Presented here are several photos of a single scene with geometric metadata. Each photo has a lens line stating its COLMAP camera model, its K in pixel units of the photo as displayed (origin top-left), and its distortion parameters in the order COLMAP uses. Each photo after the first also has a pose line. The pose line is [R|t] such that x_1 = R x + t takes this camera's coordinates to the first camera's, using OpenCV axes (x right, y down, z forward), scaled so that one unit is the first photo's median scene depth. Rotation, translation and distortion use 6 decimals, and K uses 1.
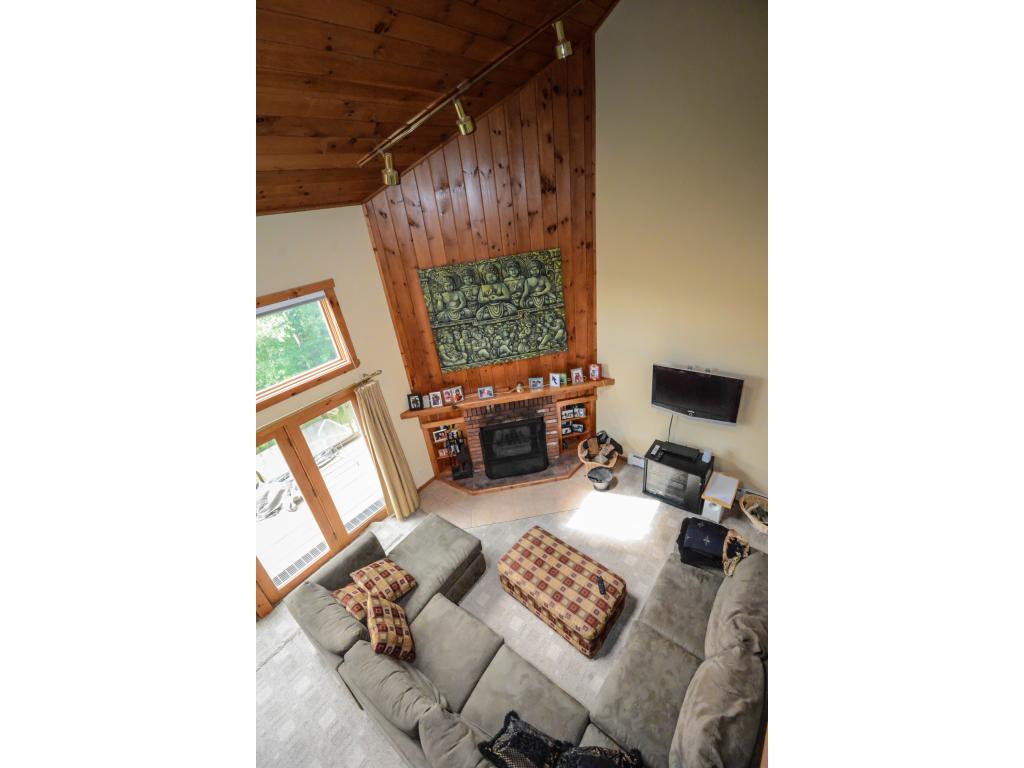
lens RADIAL K [[365.1, 0, 510.1], [0, 365.1, 383.6], [0, 0, 1]] dist [0.003628, 0.000114]
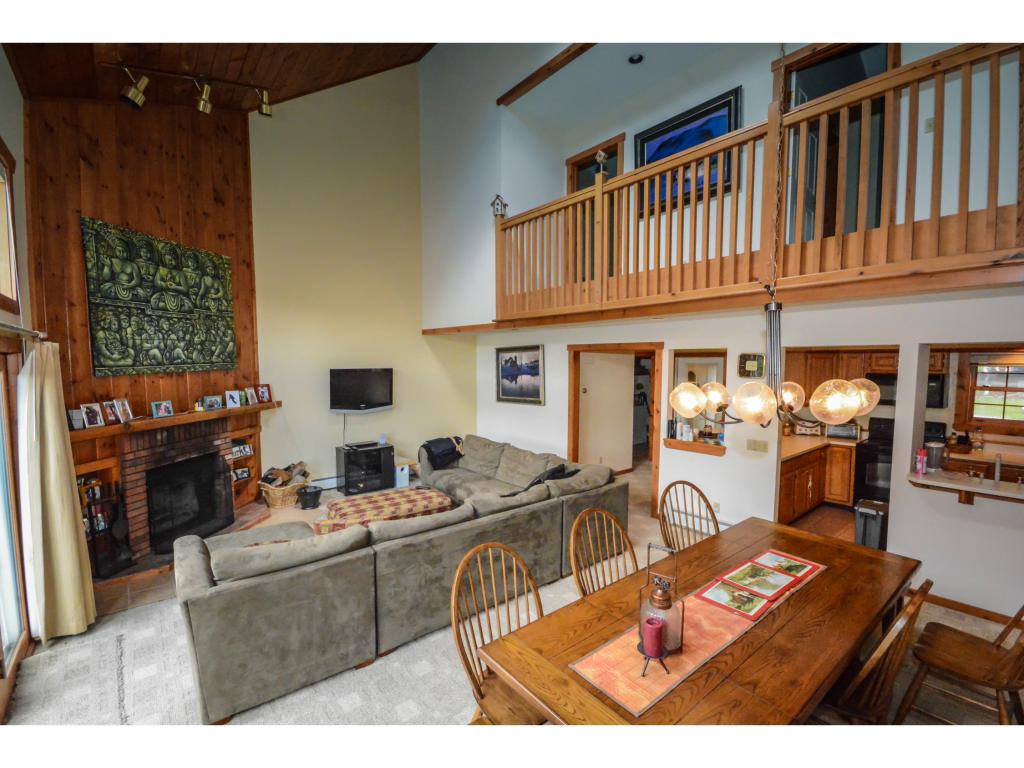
lens RADIAL K [[442.5, 0, 507.6], [0, 442.5, 378.9], [0, 0, 1]] dist [-0.001783, -0.000387]
pose [[0.256525, 0.054535, 0.964998, -0.773420], [0.414290, 0.895836, -0.160757, 0.412991], [-0.873246, 0.441027, 0.207211, 0.218703]]
